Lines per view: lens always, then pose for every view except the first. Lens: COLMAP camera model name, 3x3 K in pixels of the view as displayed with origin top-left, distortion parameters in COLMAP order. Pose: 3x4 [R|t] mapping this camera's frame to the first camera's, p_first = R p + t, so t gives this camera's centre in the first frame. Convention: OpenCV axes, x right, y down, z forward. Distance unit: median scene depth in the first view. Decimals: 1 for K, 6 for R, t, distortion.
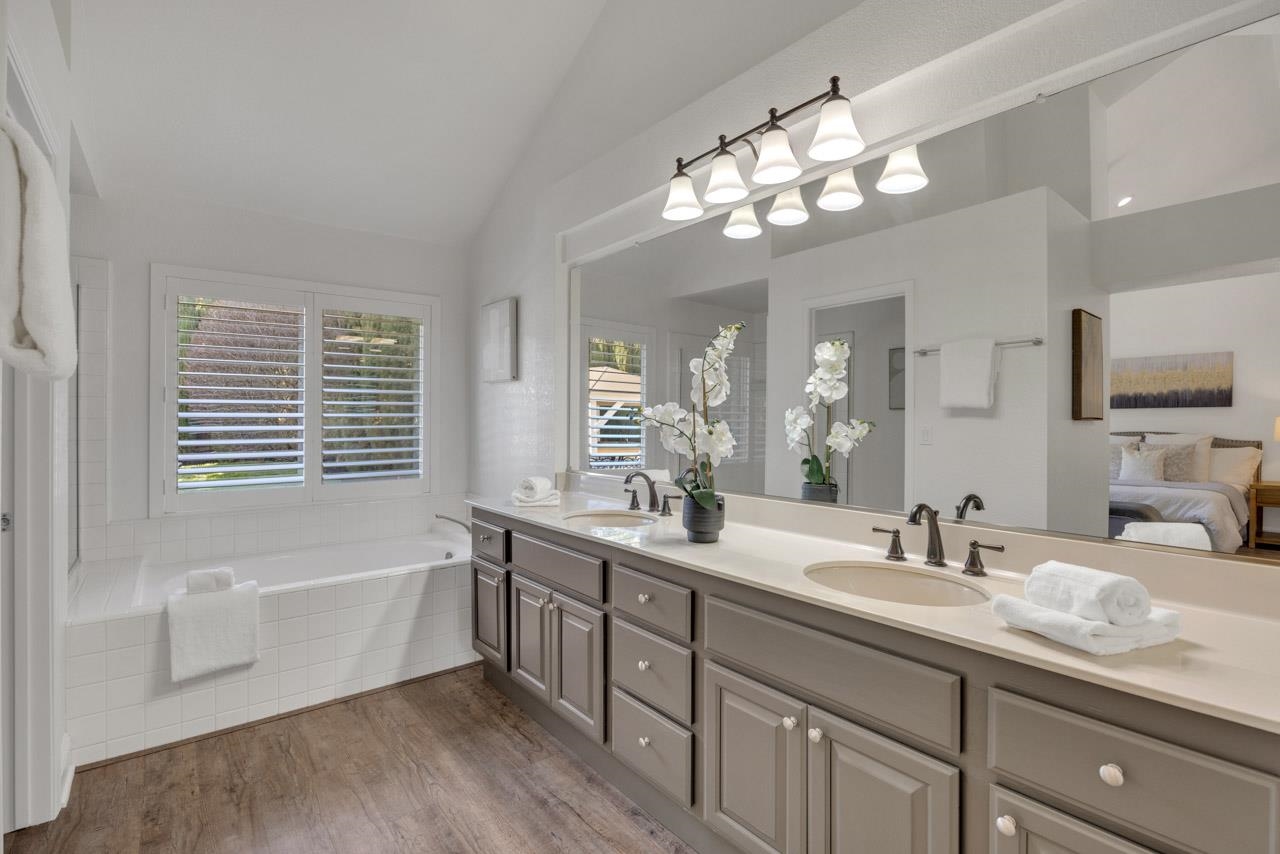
lens RADIAL K [[584.8, 0, 636.2], [0, 584.8, 417.4], [0, 0, 1]] dist [-0.017349, -0.000446]
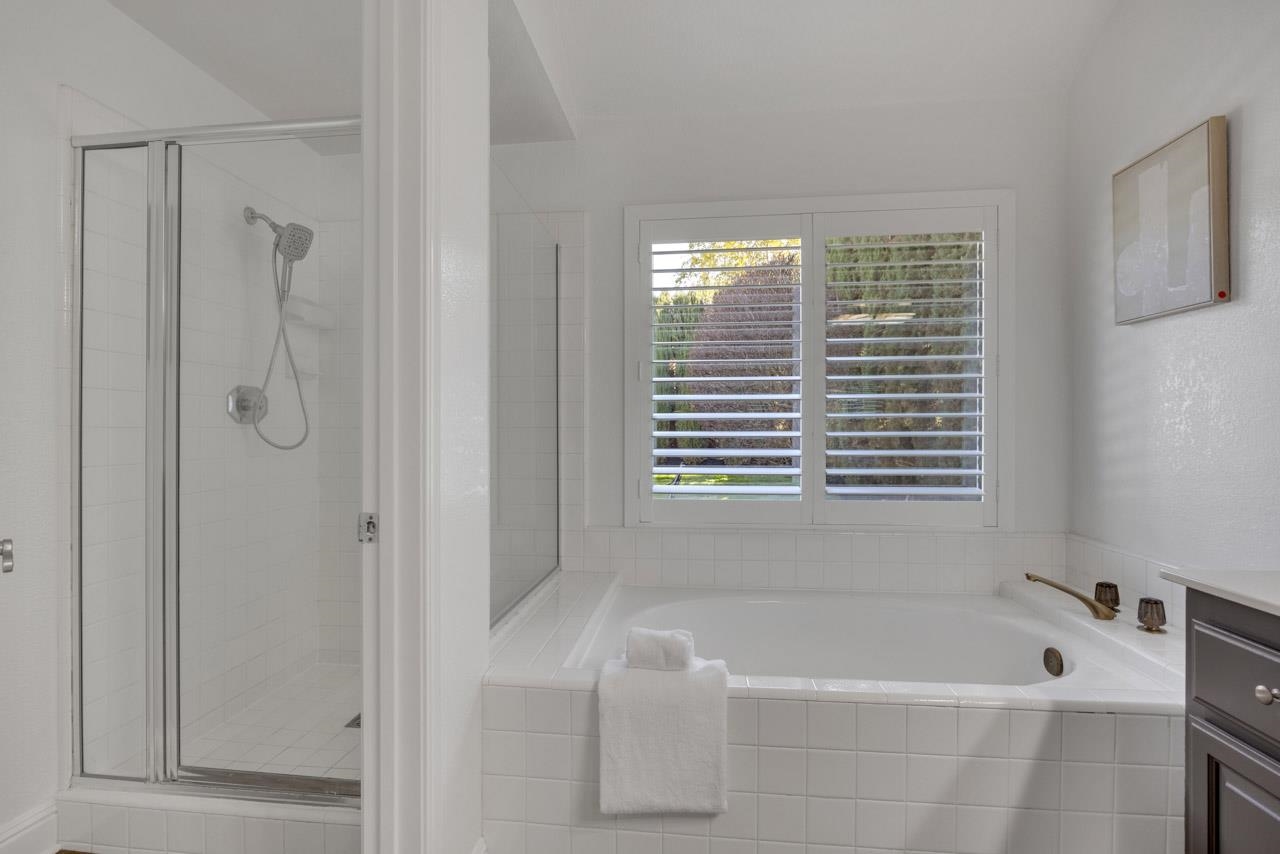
lens RADIAL K [[584.8, 0, 637.2], [0, 584.8, 429.0], [0, 0, 1]] dist [-0.017349, -0.000446]
pose [[0.703477, -0.007077, -0.710683, -0.216893], [0.000142, 0.999952, -0.009816, 0.039922], [0.710718, 0.006804, 0.703444, 0.376974]]
